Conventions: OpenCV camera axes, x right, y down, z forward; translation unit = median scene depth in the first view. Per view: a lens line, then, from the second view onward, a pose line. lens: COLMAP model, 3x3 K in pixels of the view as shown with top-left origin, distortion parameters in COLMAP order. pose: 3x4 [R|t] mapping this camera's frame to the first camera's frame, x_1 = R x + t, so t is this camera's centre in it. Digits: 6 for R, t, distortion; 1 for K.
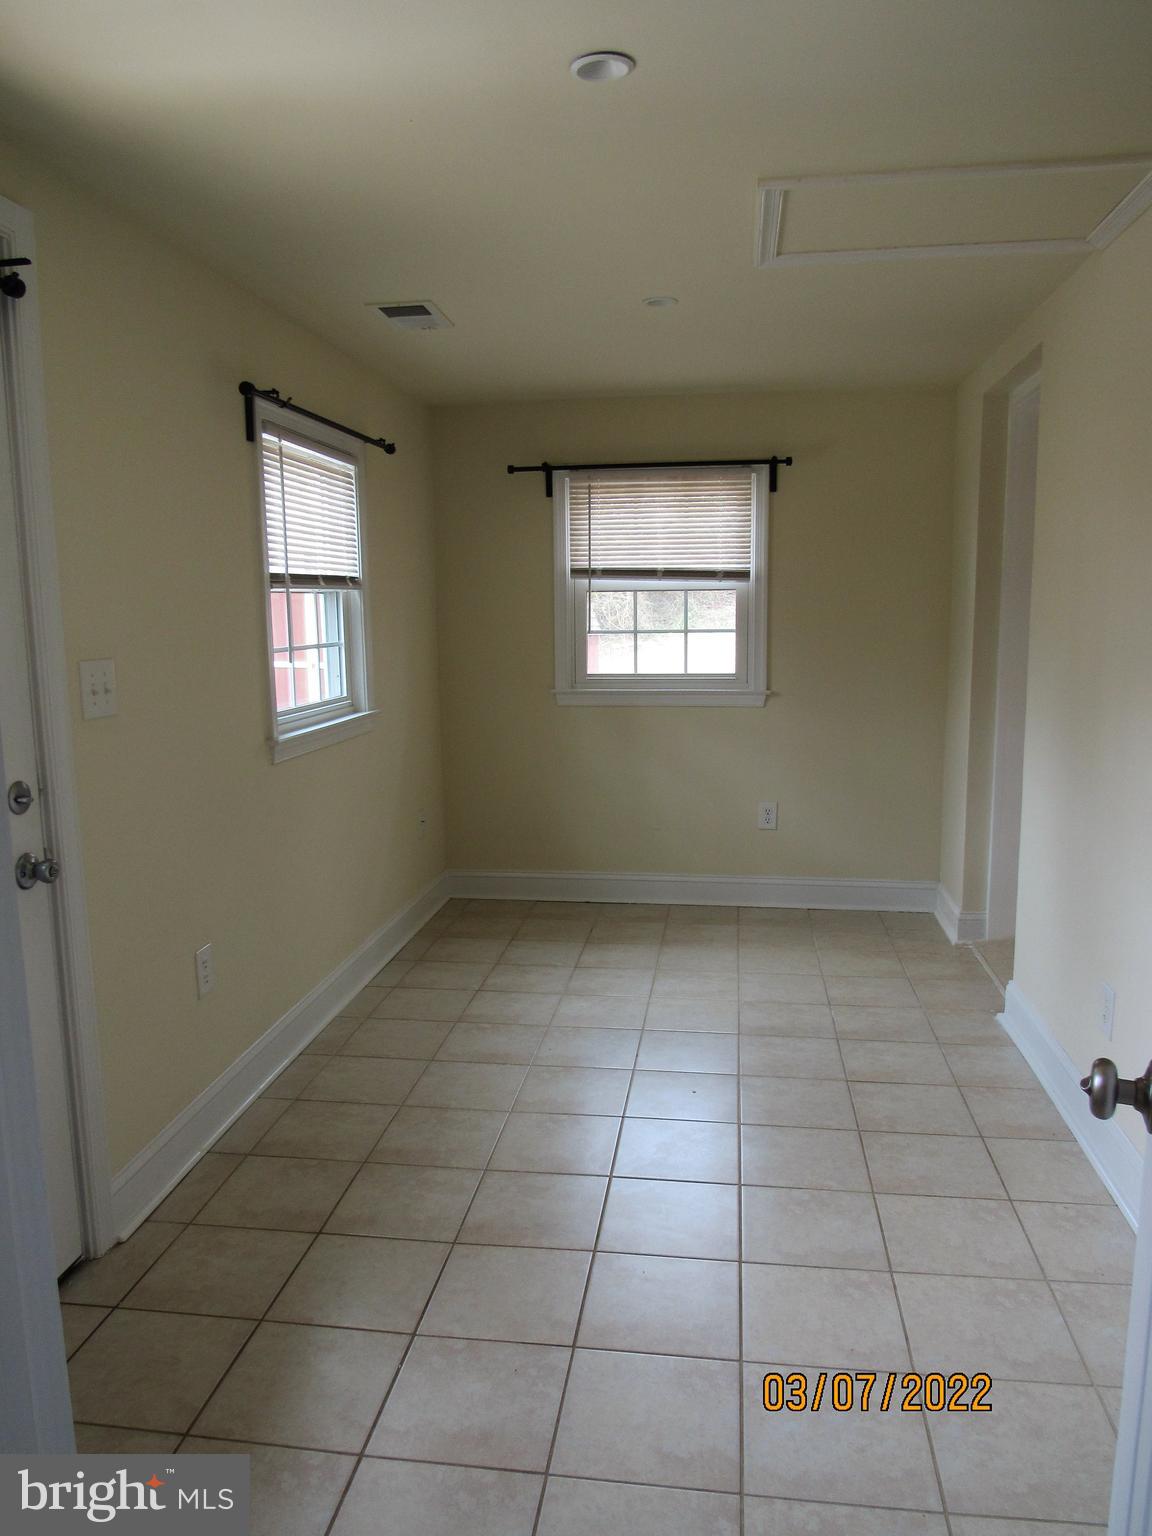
lens RADIAL K [[1103.3, 0, 576.0], [0, 1103.3, 768.0], [0, 0, 1]] dist [-0.019848, -0.008015]
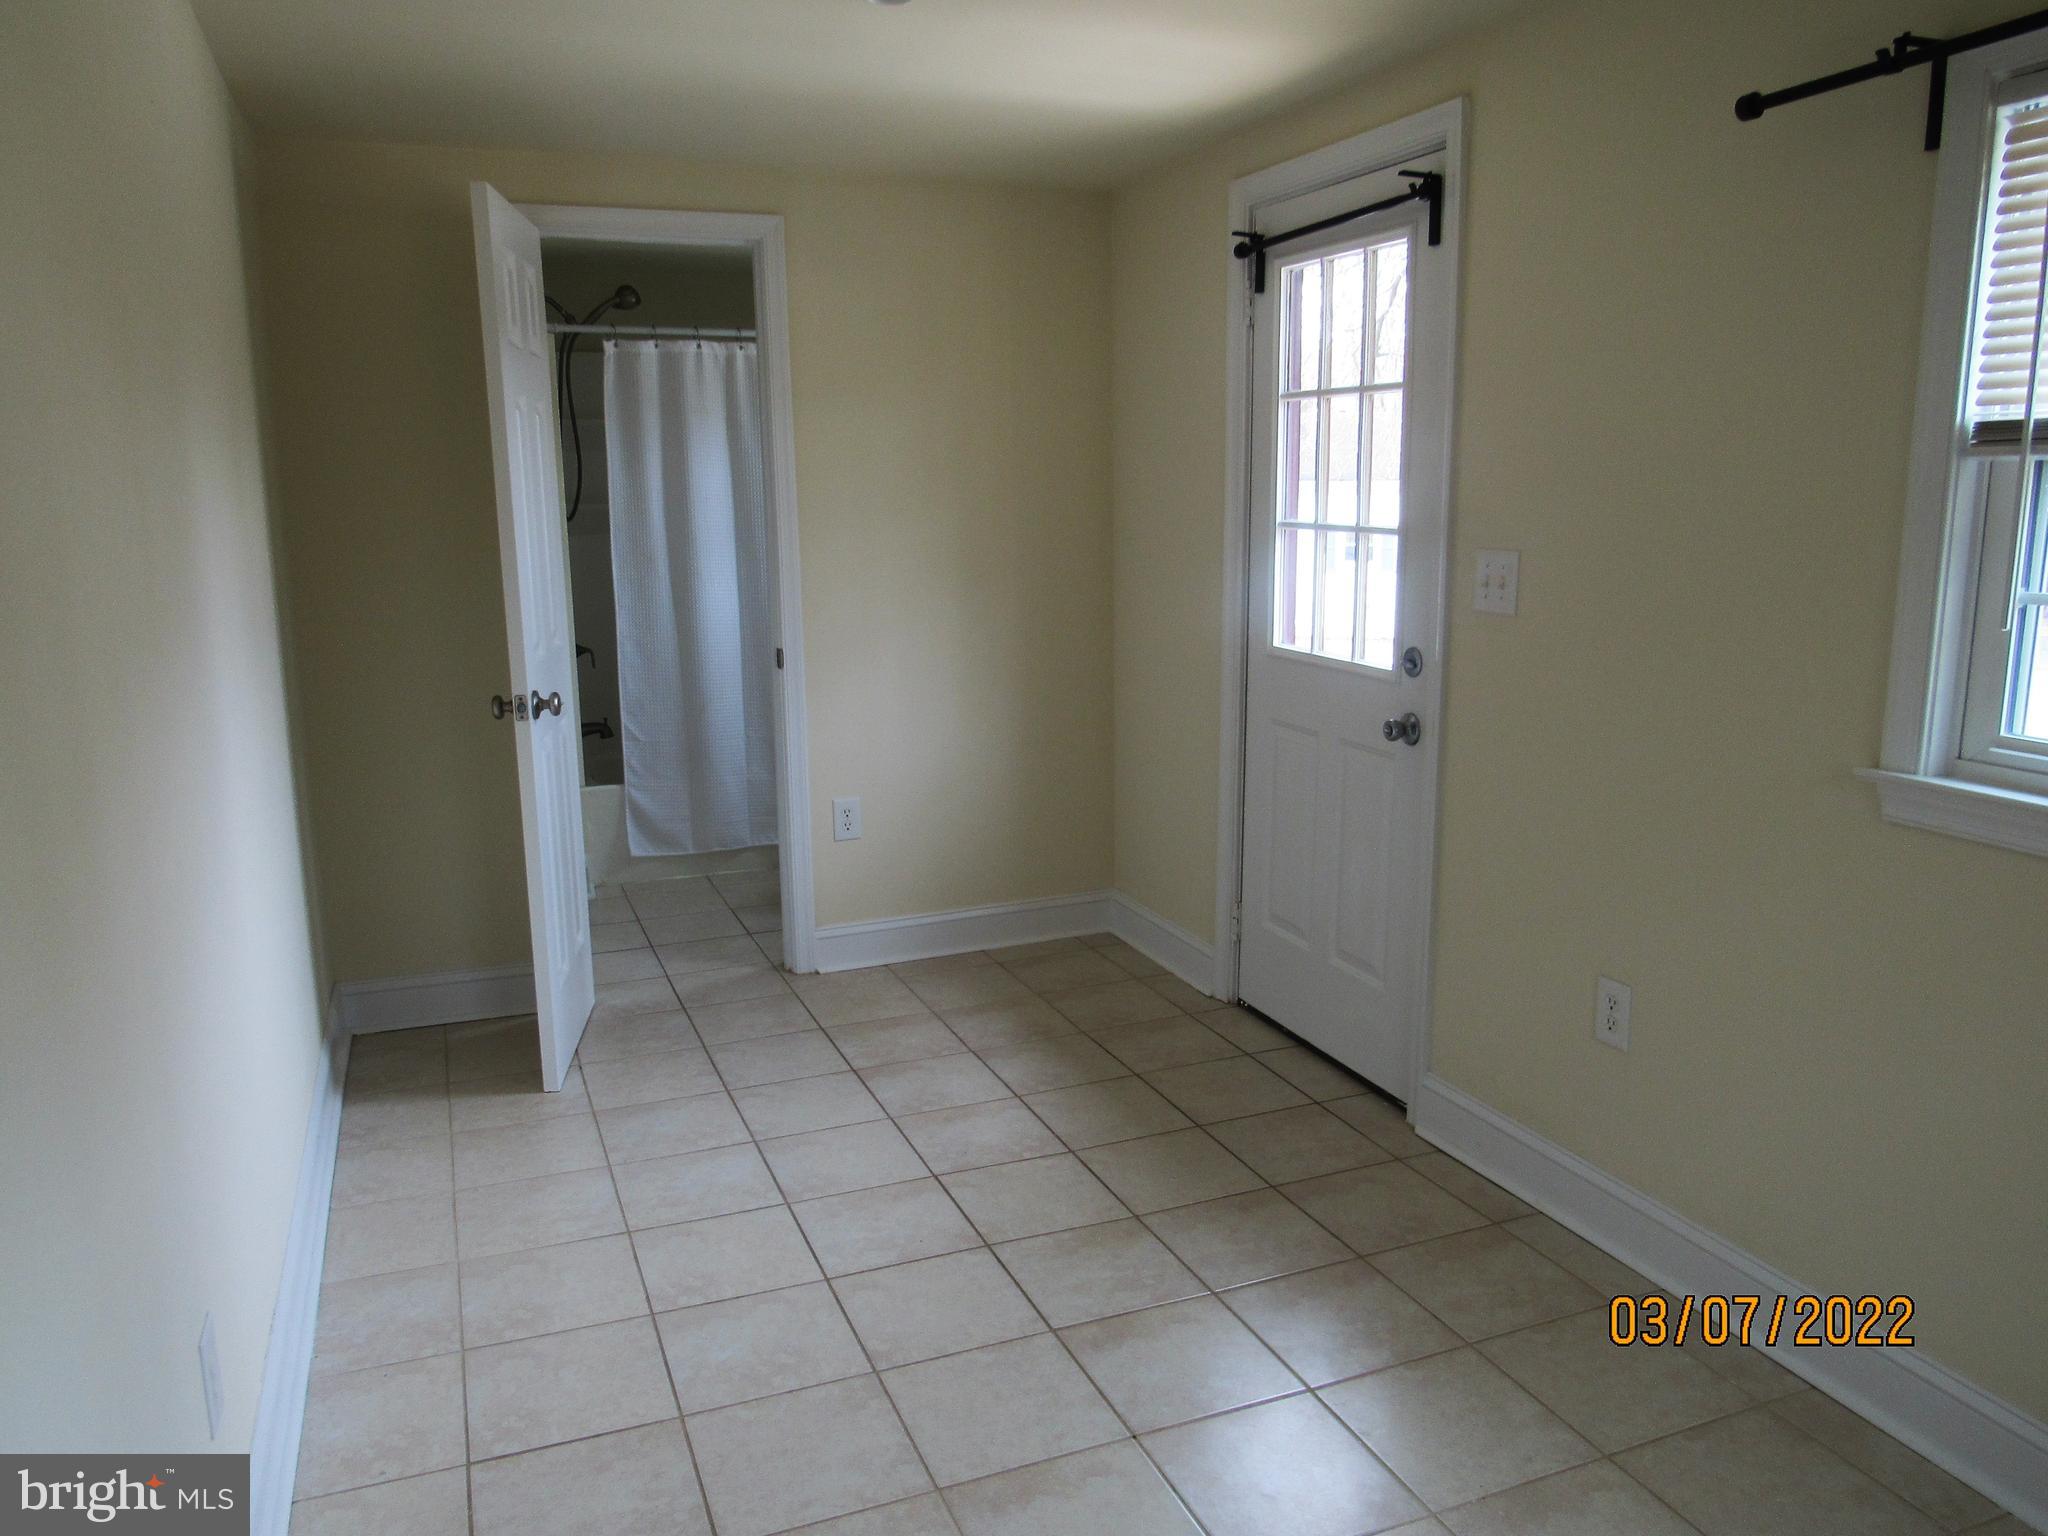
lens RADIAL K [[1471.0, 0, 1024.0], [0, 1471.0, 768.0], [0, 0, 1]] dist [-0.019848, -0.008015]
pose [[-0.866804, 0.114538, -0.485317, 0.252800], [-0.053404, 0.946342, 0.318724, -0.144072], [0.495782, 0.302189, -0.814176, 0.906799]]
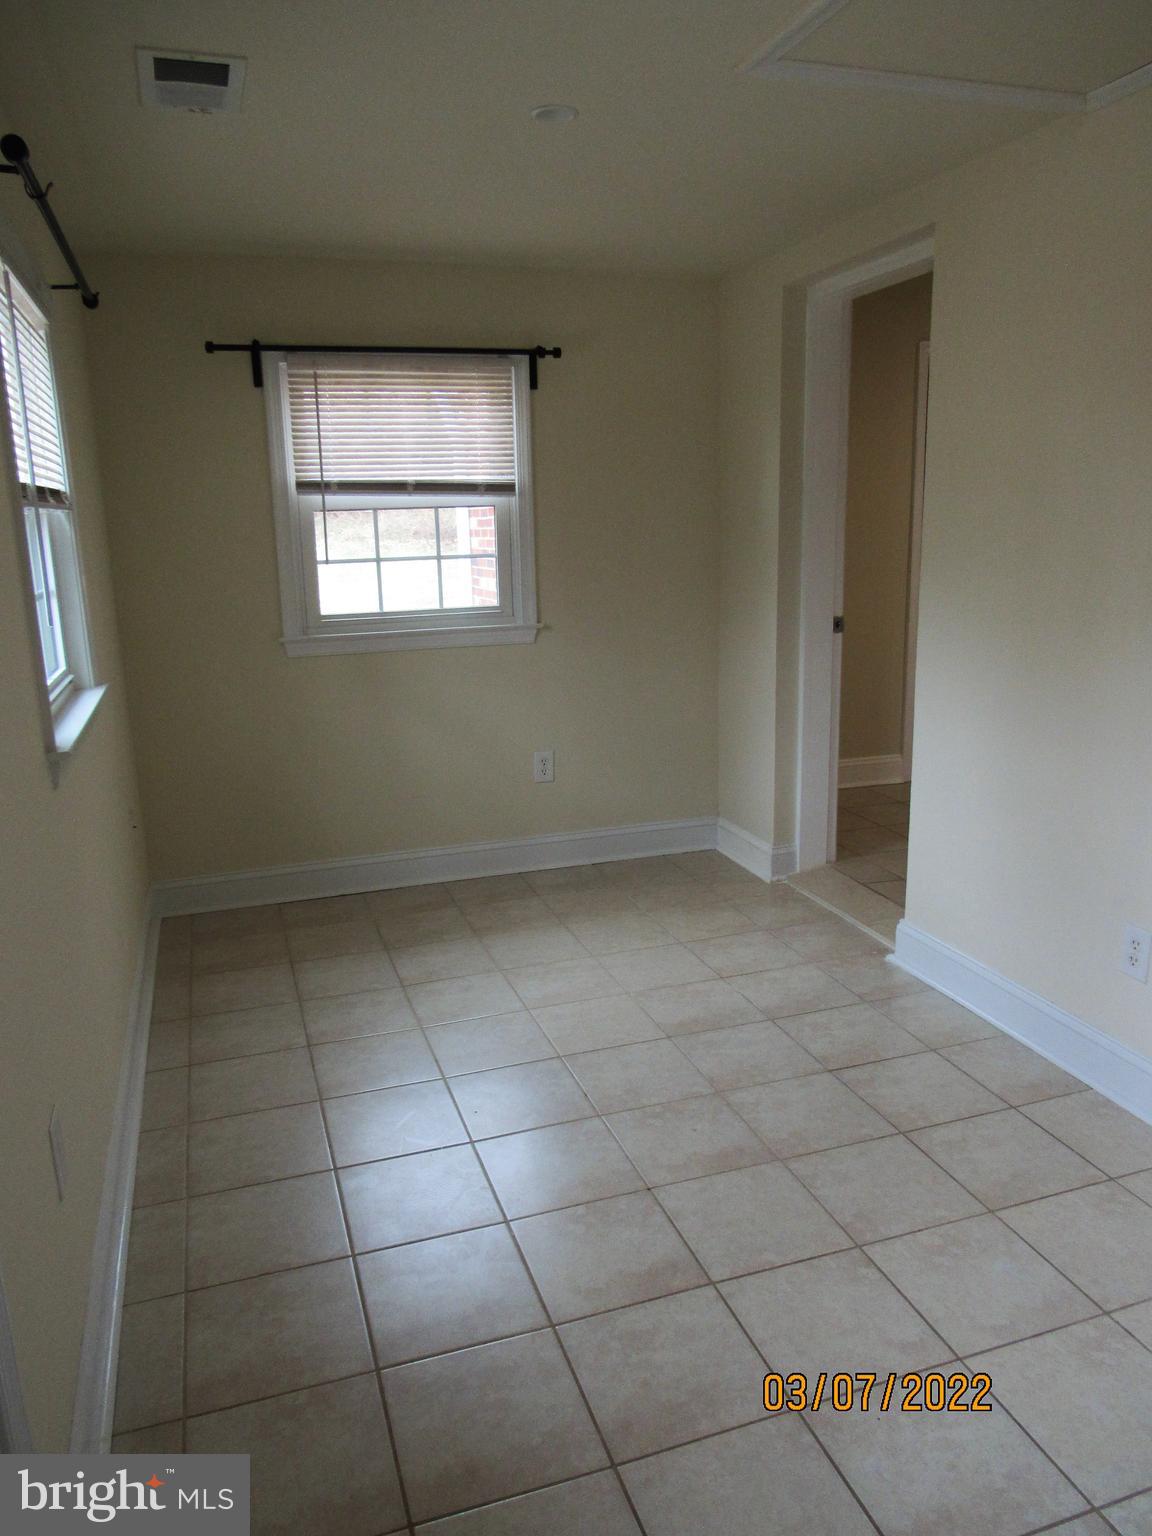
lens RADIAL K [[1103.3, 0, 576.0], [0, 1103.3, 768.0], [0, 0, 1]] dist [-0.019848, -0.008015]
pose [[0.895923, -0.112011, 0.429855, -0.188309], [0.081624, 0.992721, 0.088558, -0.032531], [-0.436646, -0.044255, 0.898544, 0.206631]]
